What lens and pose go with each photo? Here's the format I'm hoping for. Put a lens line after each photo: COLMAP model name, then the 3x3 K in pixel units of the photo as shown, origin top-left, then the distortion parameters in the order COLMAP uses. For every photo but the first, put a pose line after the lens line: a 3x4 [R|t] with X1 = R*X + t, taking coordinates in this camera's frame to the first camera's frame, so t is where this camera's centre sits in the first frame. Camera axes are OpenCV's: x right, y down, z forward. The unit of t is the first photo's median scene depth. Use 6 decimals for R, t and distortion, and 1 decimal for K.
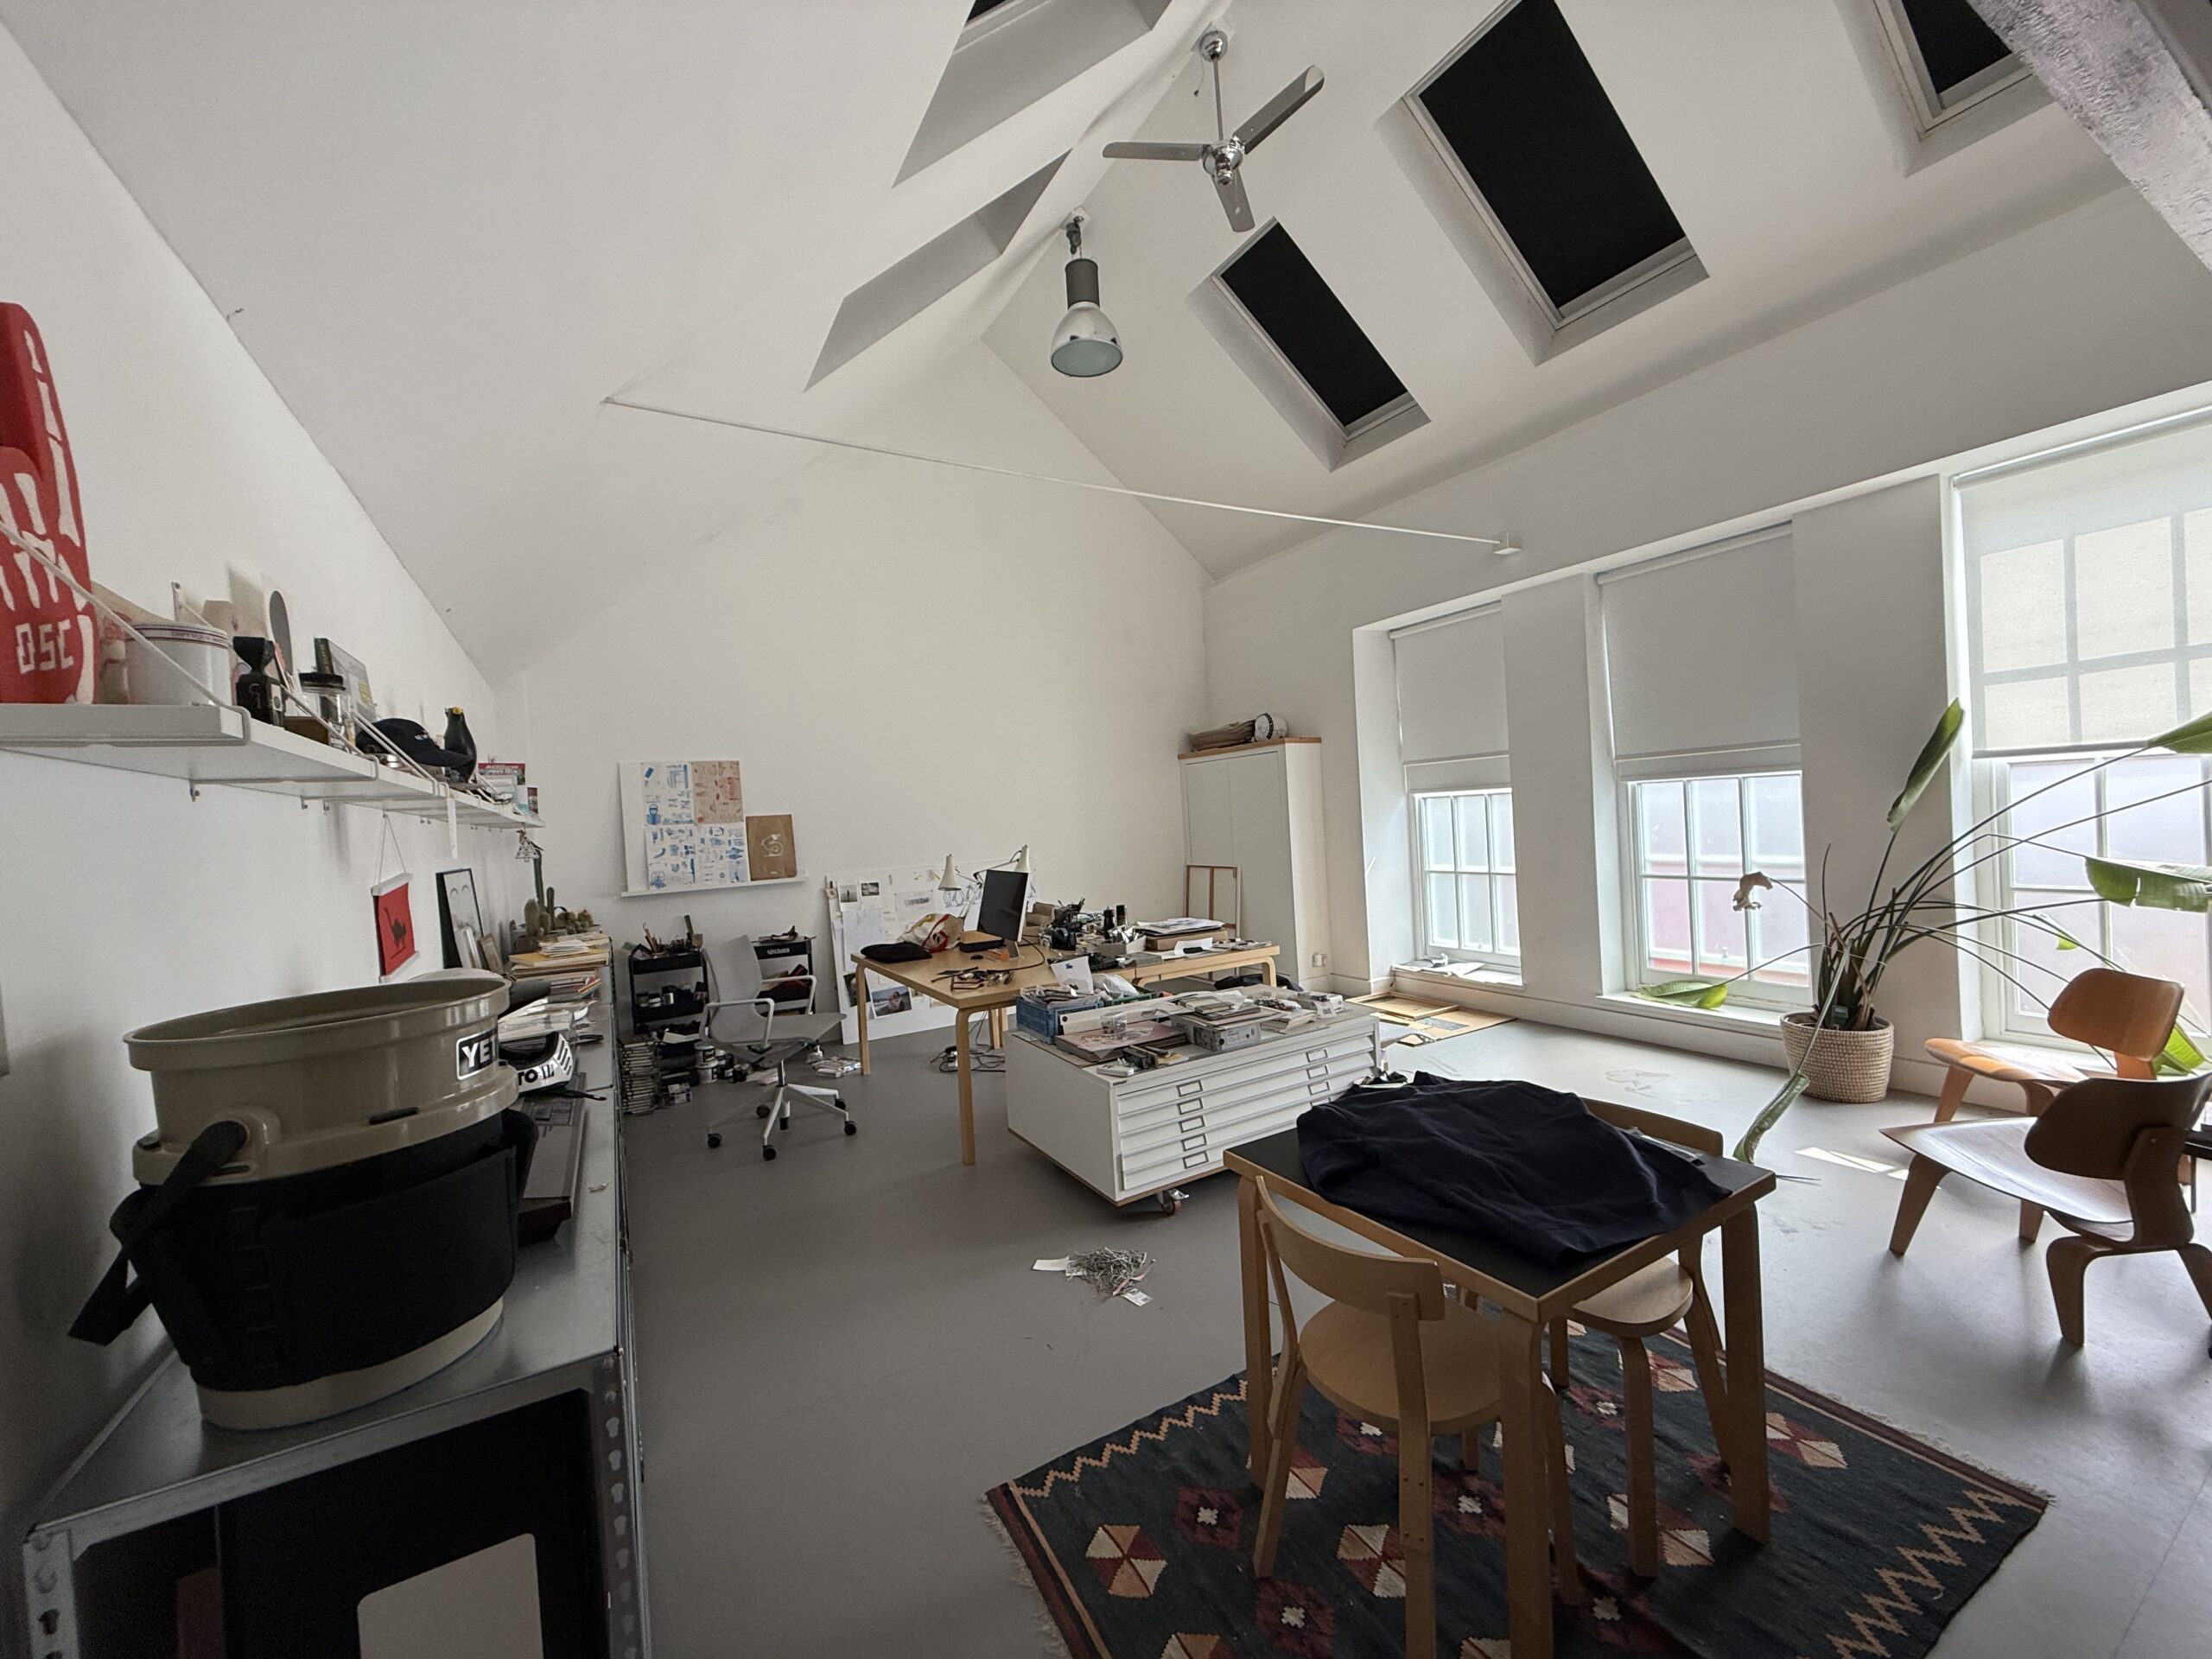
lens RADIAL K [[878.0, 0, 1100.6], [0, 878.0, 838.0], [0, 0, 1]] dist [-0.001998, 0.000796]
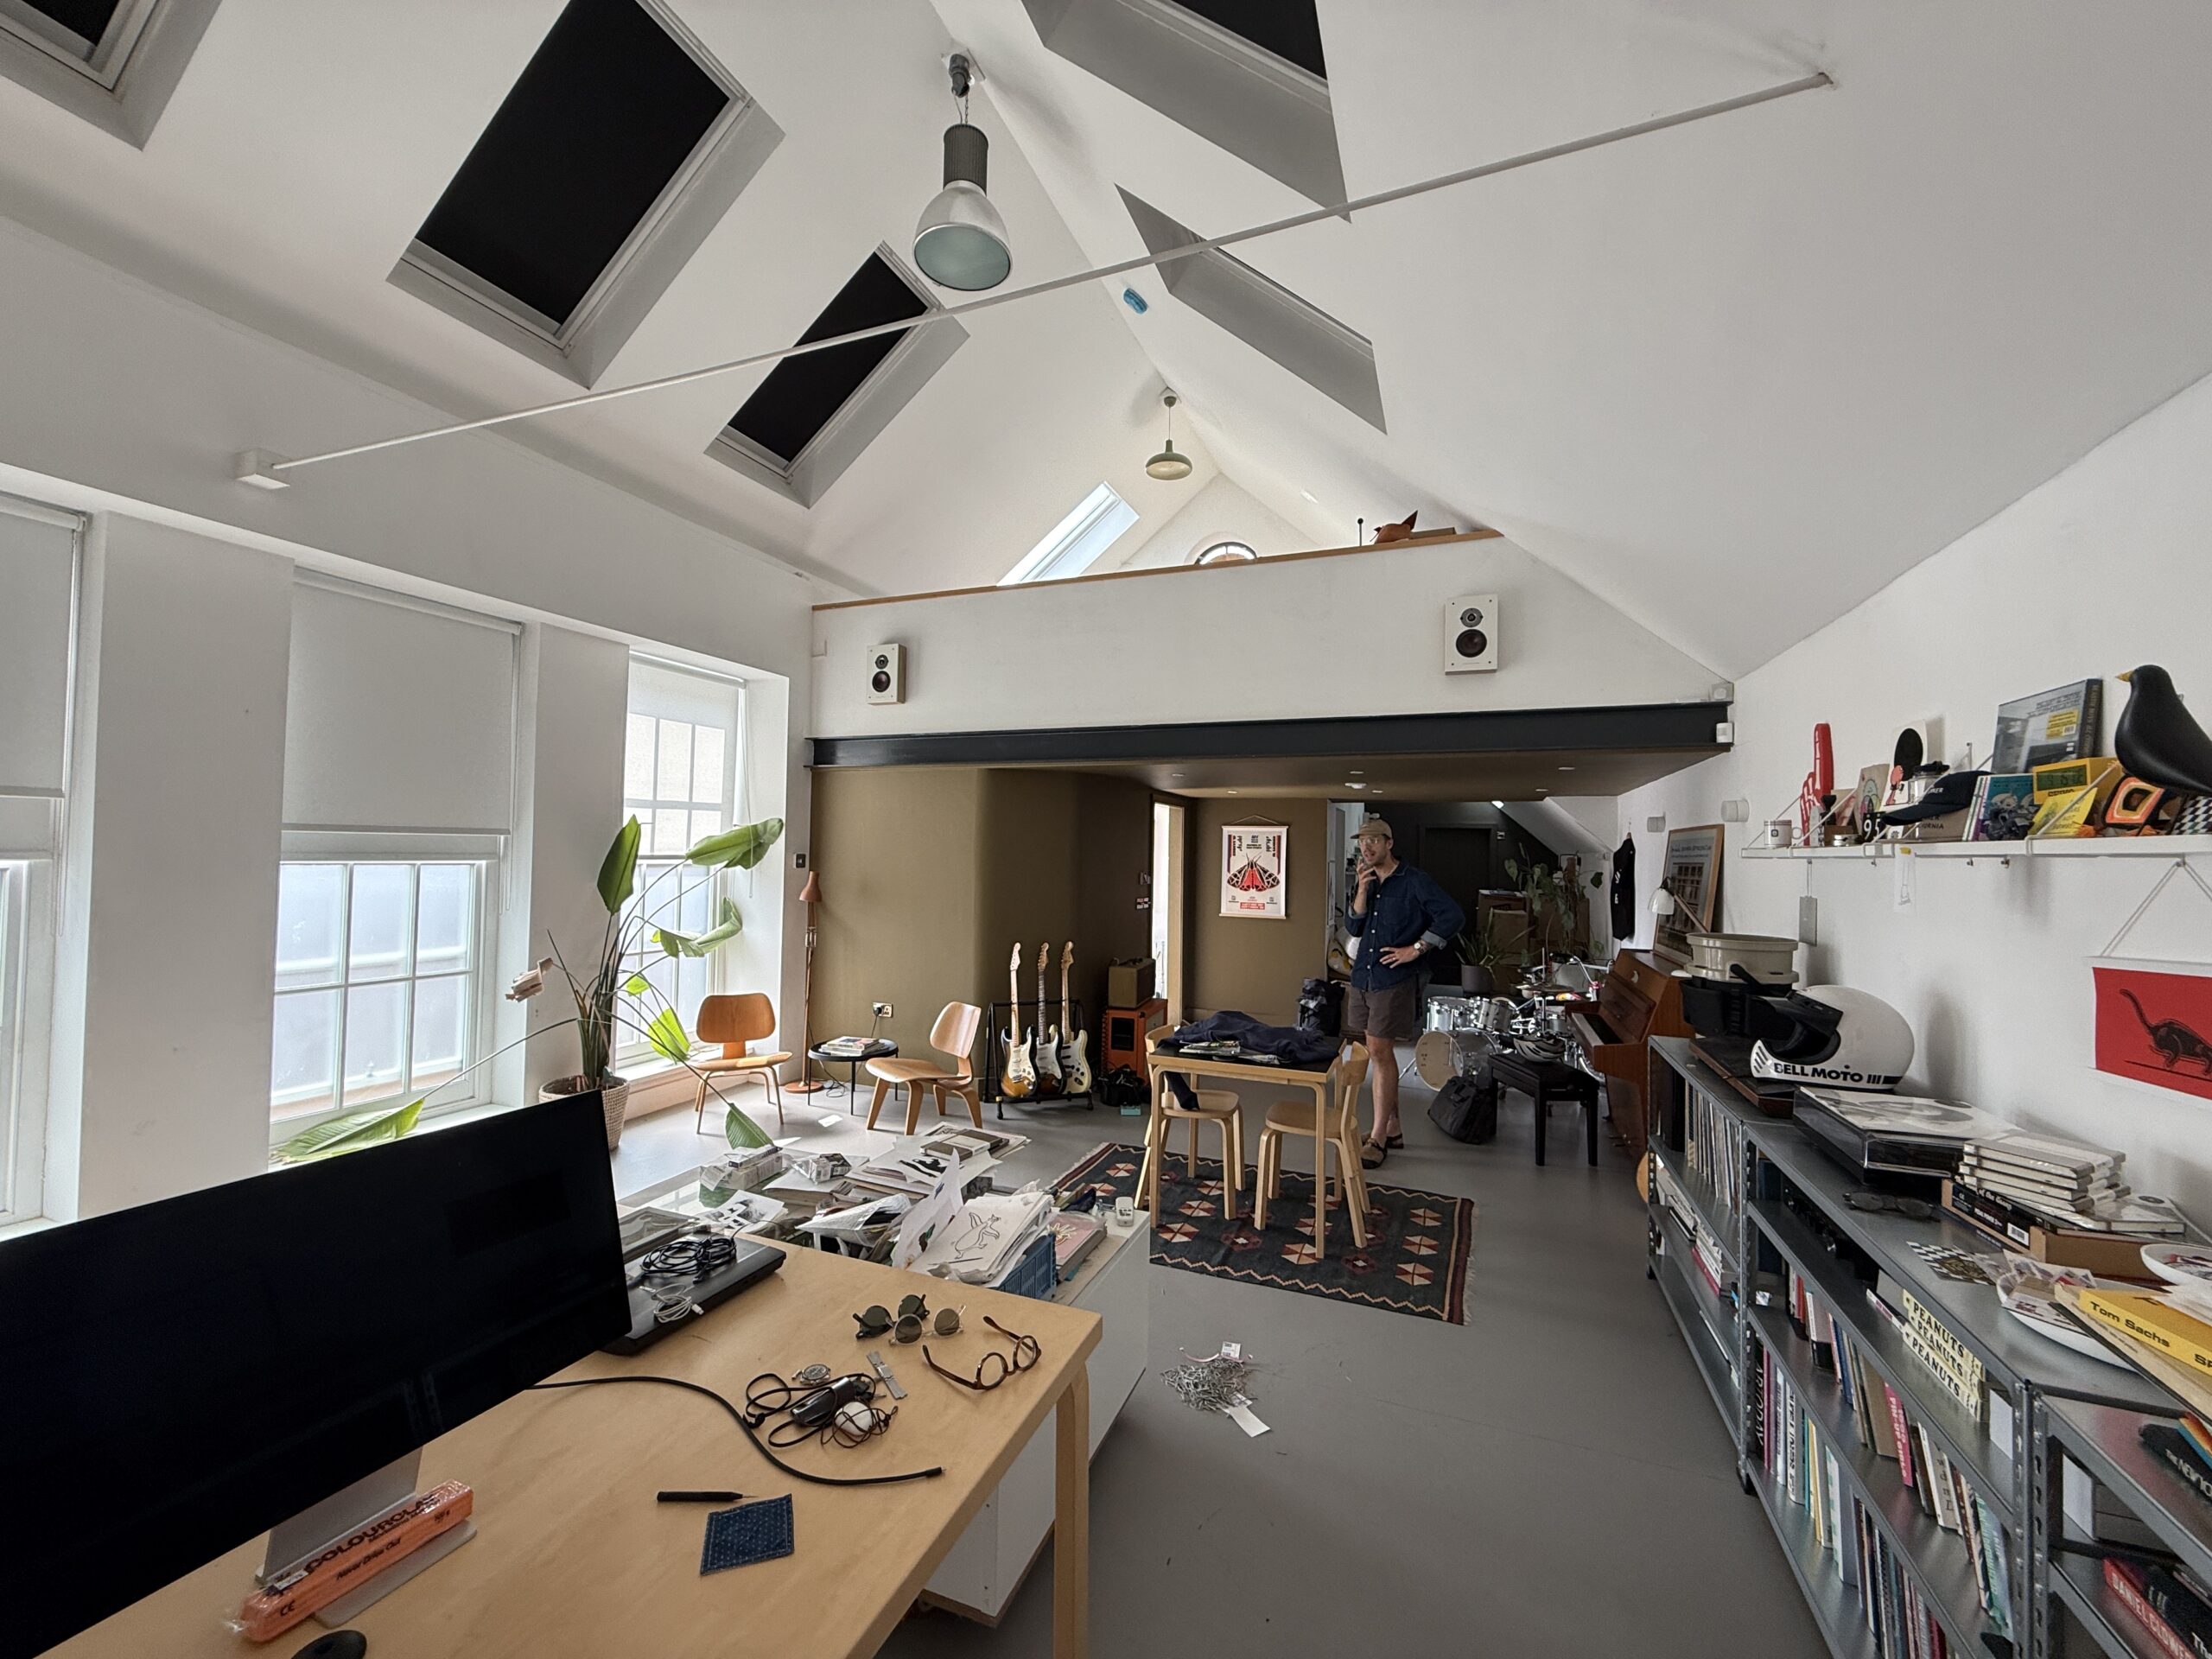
lens RADIAL K [[878.0, 0, 1098.9], [0, 878.0, 832.3], [0, 0, 1]] dist [-0.001998, 0.000796]
pose [[-0.619796, 0.067297, 0.781872, -0.464719], [0.040919, 0.997732, -0.053440, -0.028311], [-0.783695, -0.001129, -0.621144, 1.145742]]
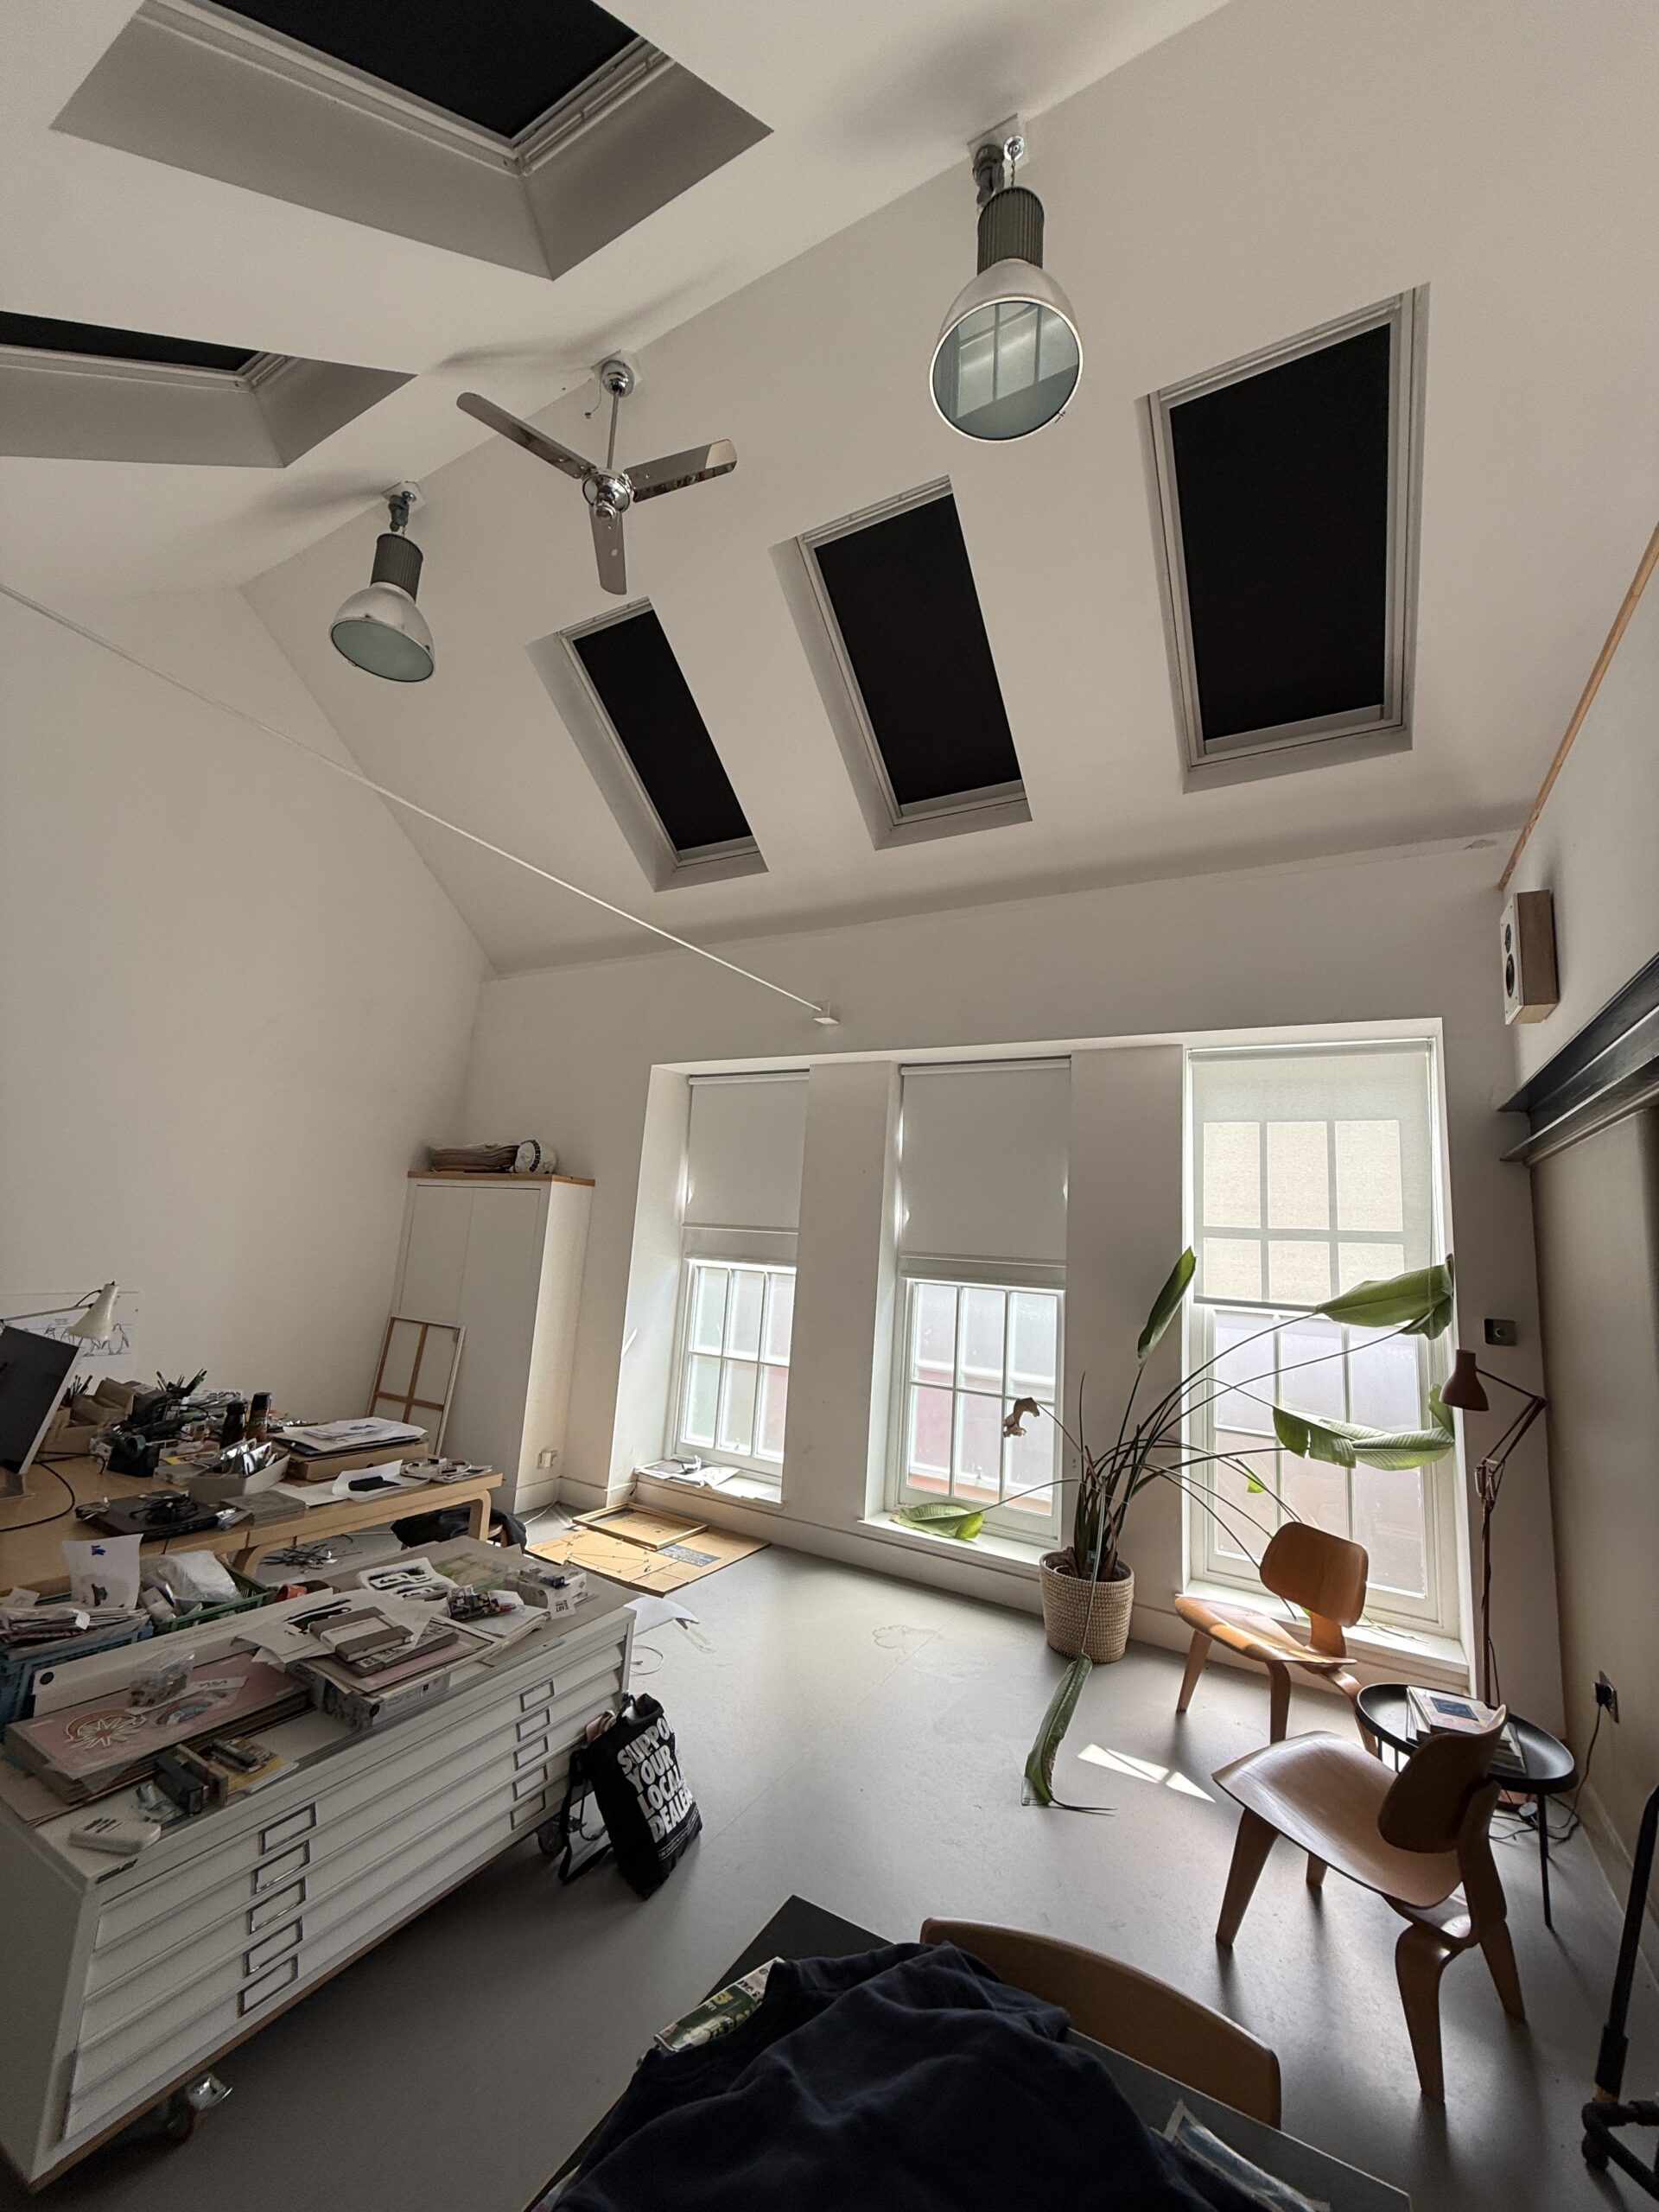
lens RADIAL K [[878.0, 0, 827.3], [0, 878.0, 1100.5], [0, 0, 1]] dist [-0.001998, 0.000796]
pose [[0.851901, 0.198468, 0.484640, 0.027658], [-0.103707, 0.971014, -0.215351, -0.048295], [-0.513332, 0.133197, 0.847790, 0.254277]]
